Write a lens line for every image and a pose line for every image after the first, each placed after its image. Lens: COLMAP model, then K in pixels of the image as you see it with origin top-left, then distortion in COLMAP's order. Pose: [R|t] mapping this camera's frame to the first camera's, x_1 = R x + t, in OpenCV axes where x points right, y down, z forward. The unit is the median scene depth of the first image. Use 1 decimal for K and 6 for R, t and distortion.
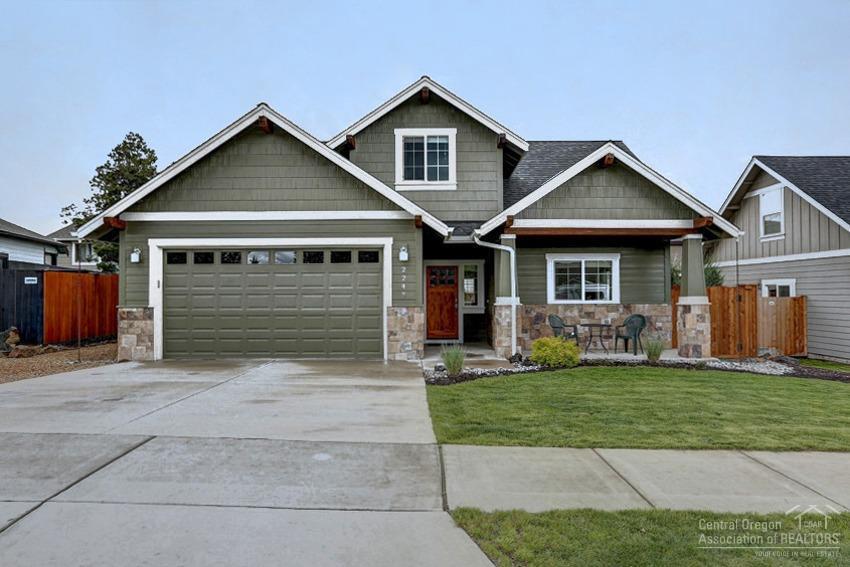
lens RADIAL K [[590.4, 0, 423.1], [0, 590.4, 284.2], [0, 0, 1]] dist [-0.004847, -0.000297]
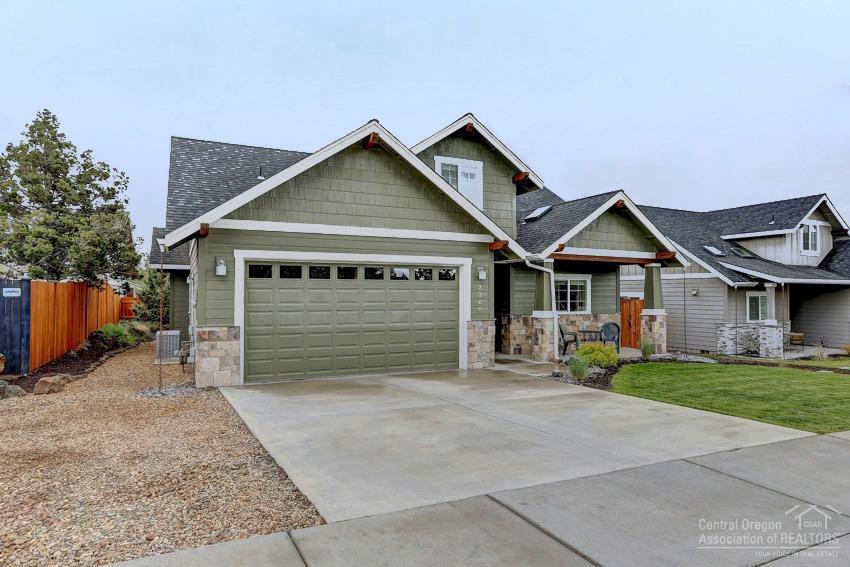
lens RADIAL K [[531.5, 0, 425.2], [0, 531.5, 284.1], [0, 0, 1]] dist [-0.027303, -0.000447]
pose [[0.889287, 0.013532, 0.457150, -0.573036], [-0.011908, 0.999908, -0.006433, -0.022561], [-0.457195, 0.000276, 0.889367, 0.155520]]
